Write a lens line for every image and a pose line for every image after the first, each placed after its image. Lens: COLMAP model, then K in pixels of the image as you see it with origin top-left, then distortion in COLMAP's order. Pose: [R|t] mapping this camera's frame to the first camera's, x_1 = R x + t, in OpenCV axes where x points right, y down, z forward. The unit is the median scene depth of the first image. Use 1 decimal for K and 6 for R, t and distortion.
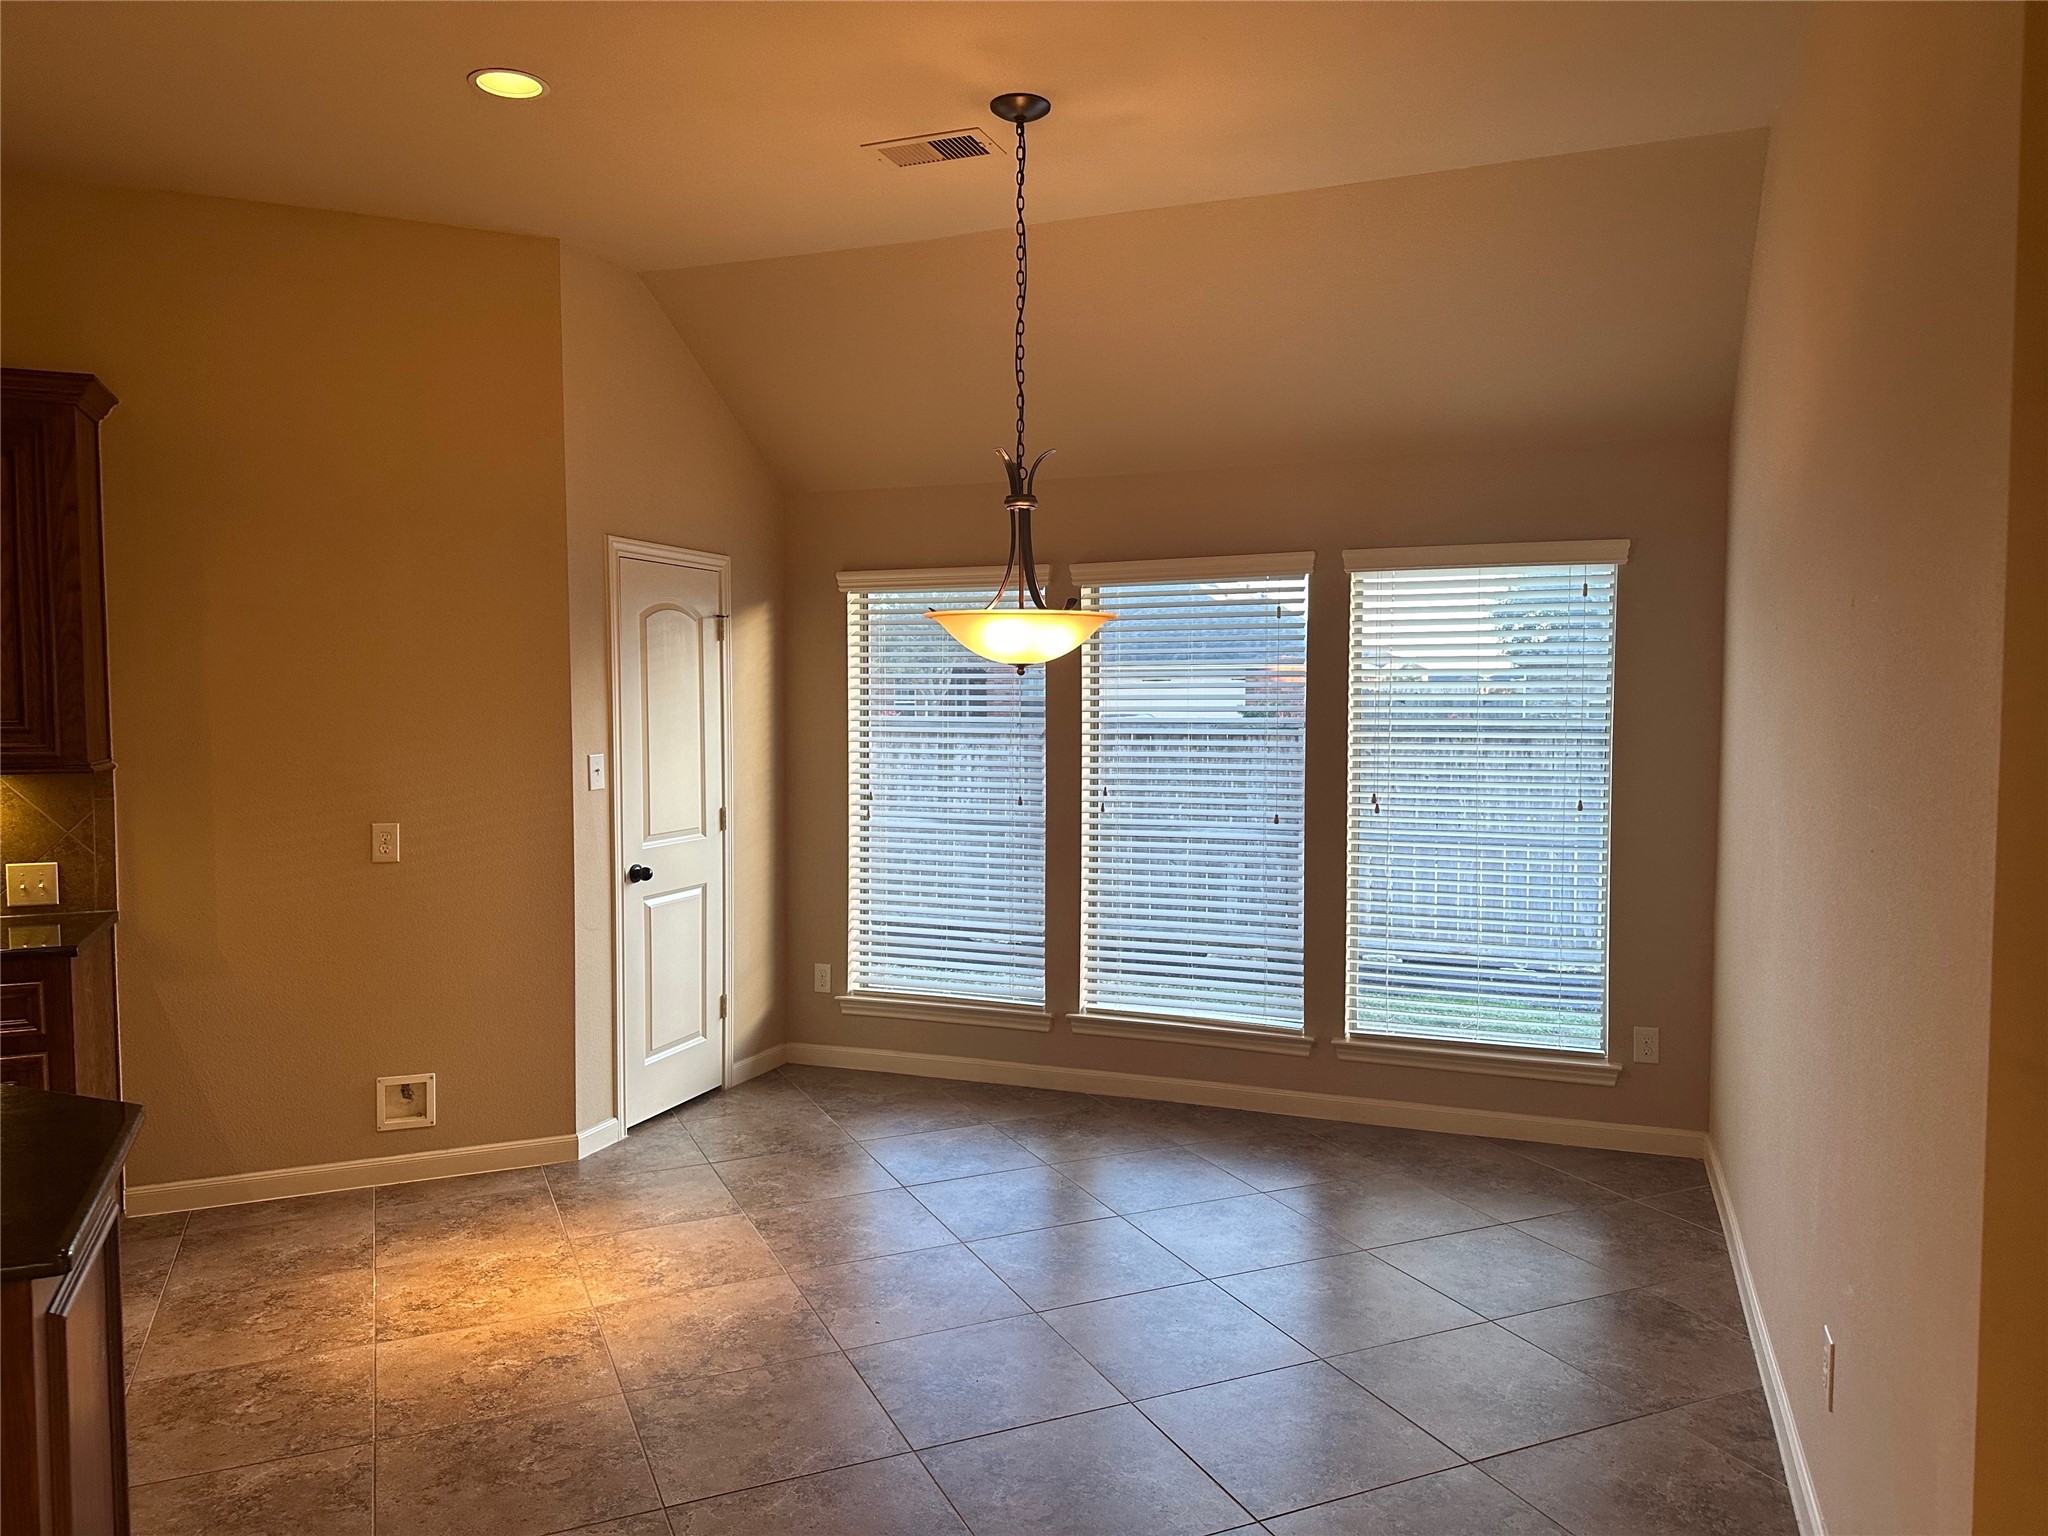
lens RADIAL K [[1425.4, 0, 1018.9], [0, 1425.4, 774.0], [0, 0, 1]] dist [0.039787, -0.042849]
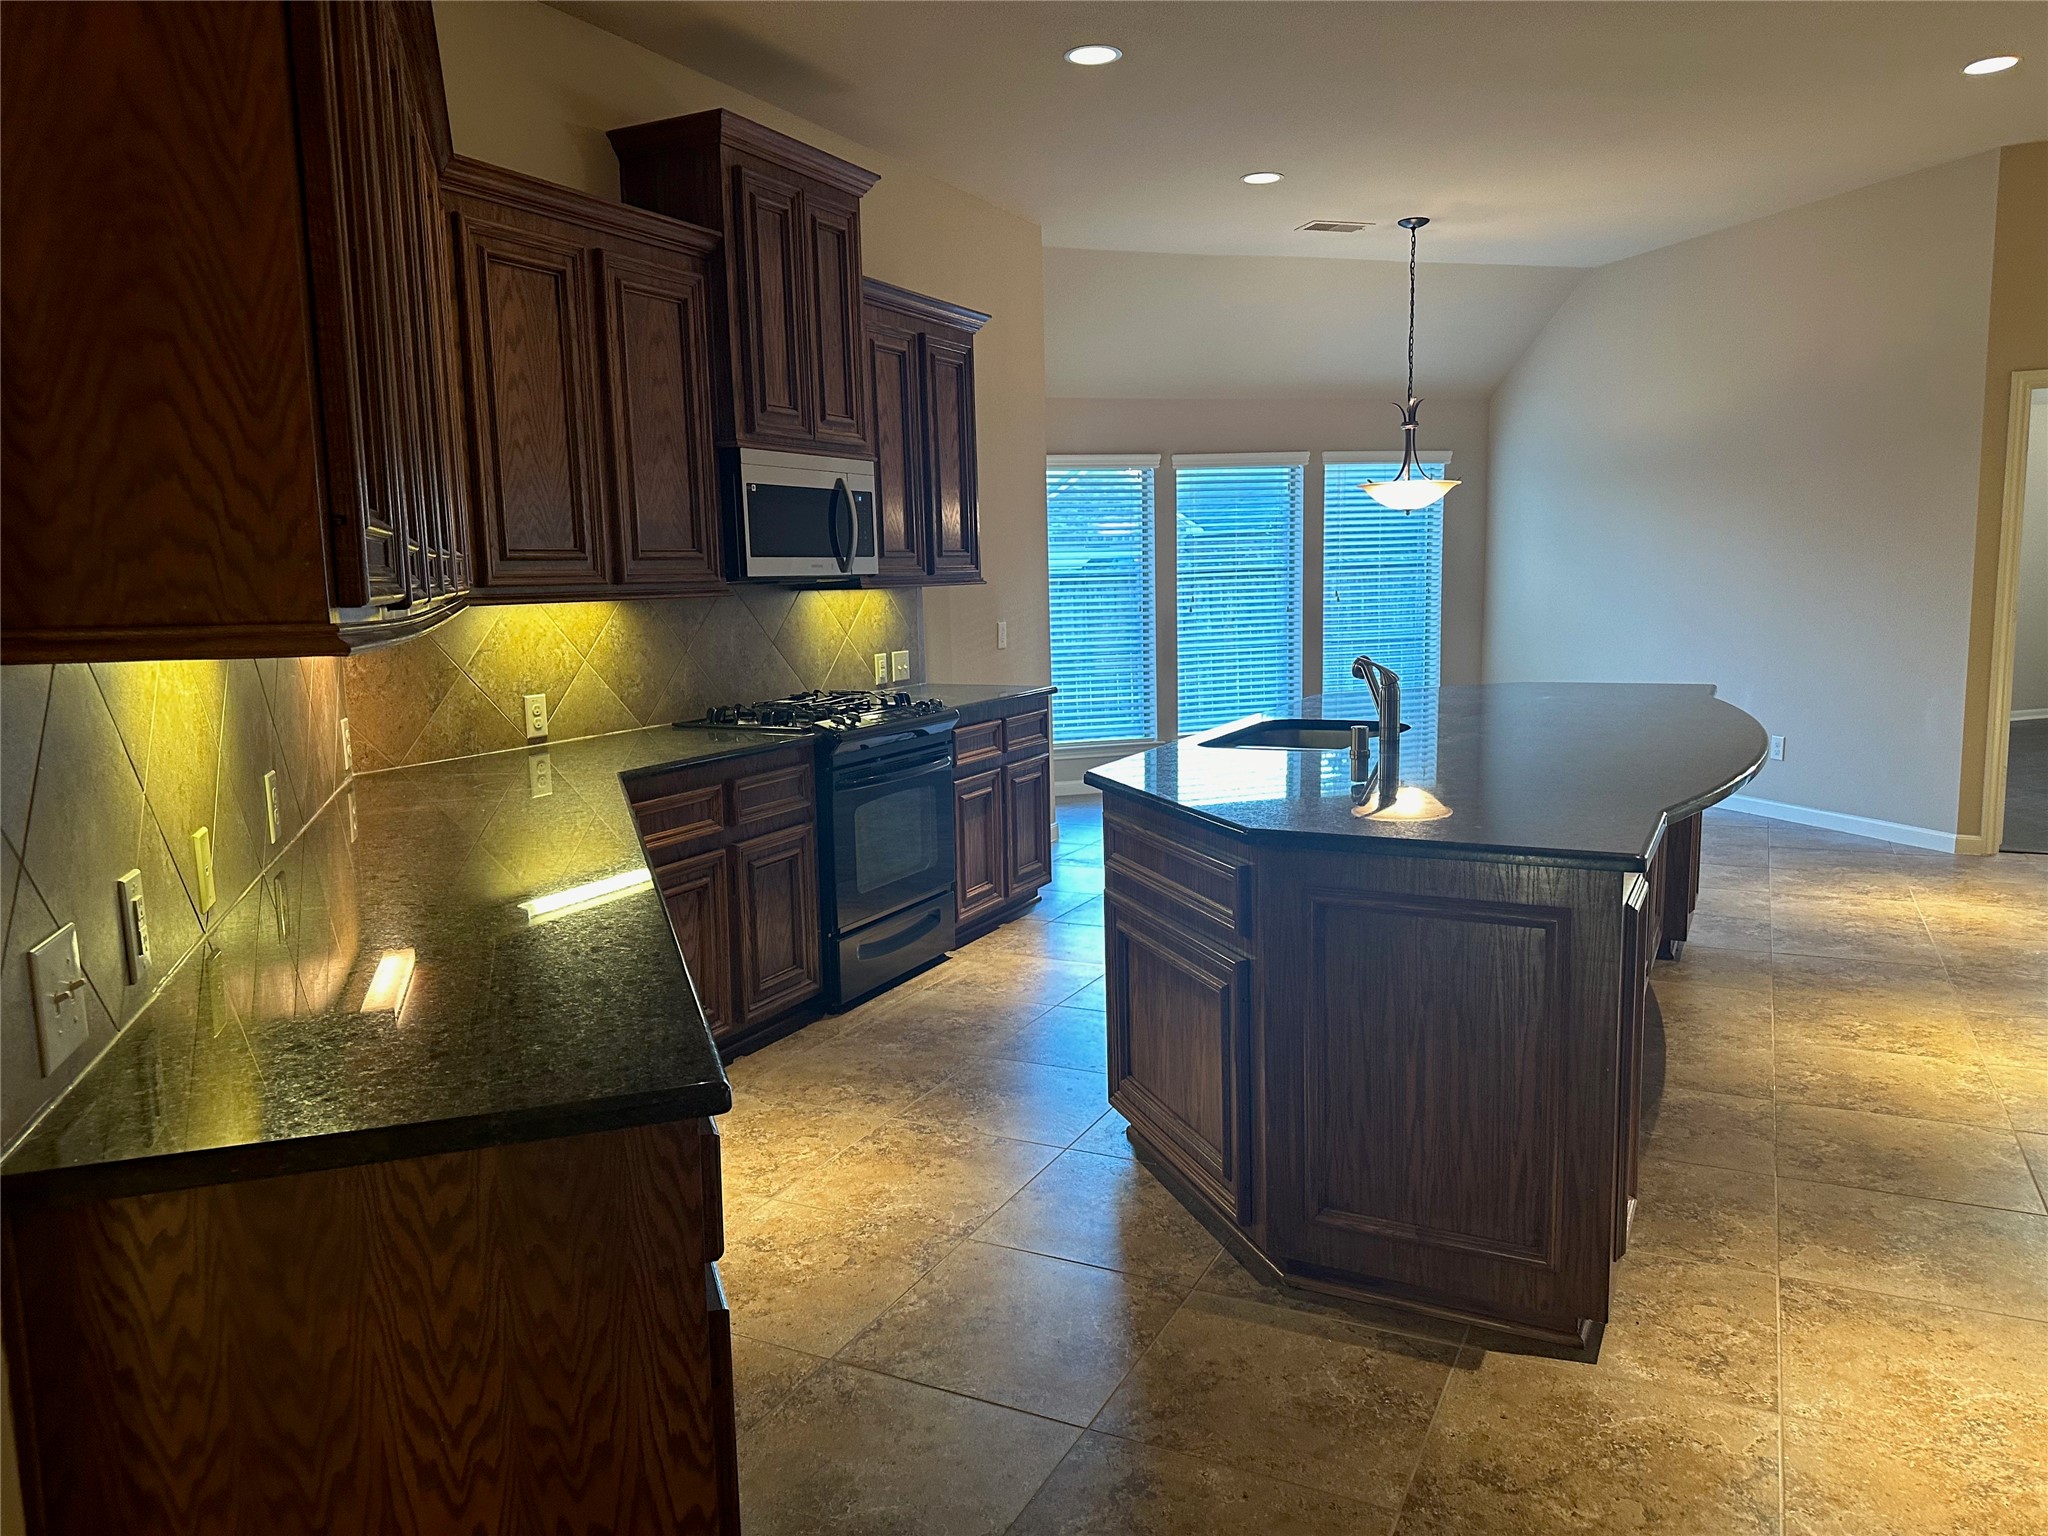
lens RADIAL K [[1425.4, 0, 1018.9], [0, 1425.4, 774.0], [0, 0, 1]] dist [0.039787, -0.042849]
pose [[0.782915, -0.110005, 0.612326, -1.613230], [0.063442, 0.993229, 0.097319, 0.056828], [-0.618886, -0.037345, 0.784592, -0.216657]]
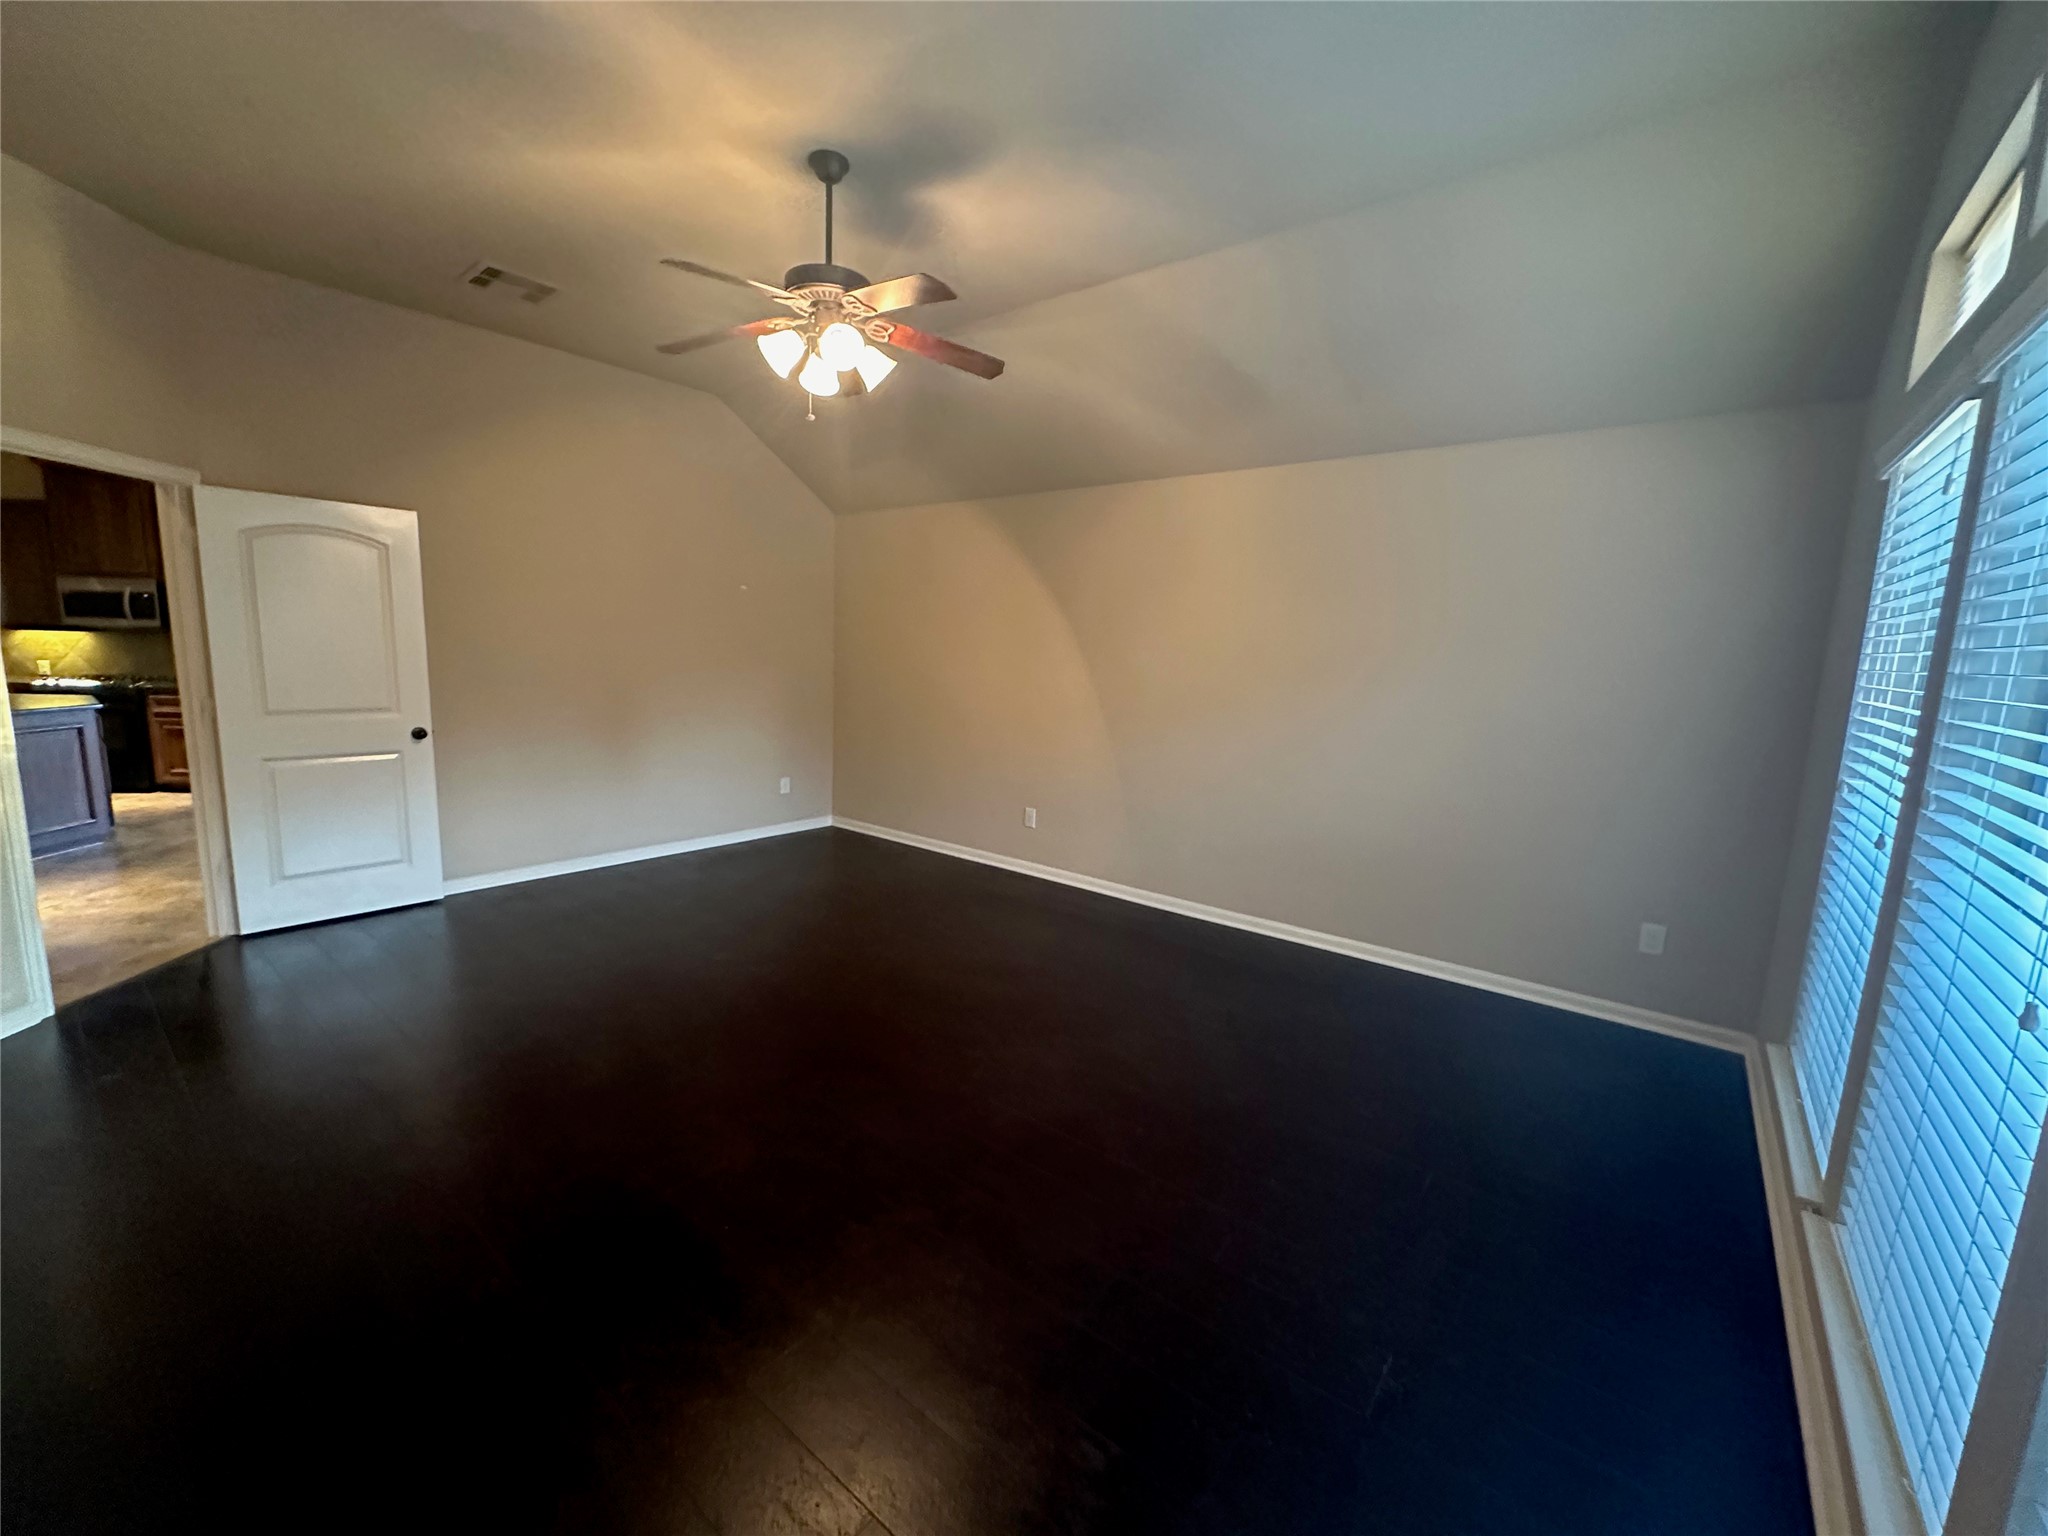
lens RADIAL K [[815.9, 0, 1021.1], [0, 815.9, 766.2], [0, 0, 1]] dist [-0.003144, -0.000496]
pose [[0.951187, 0.075587, -0.299217, 1.543879], [-0.048067, 0.993995, 0.098300, 0.029662], [0.304850, -0.079119, 0.949108, -0.253433]]
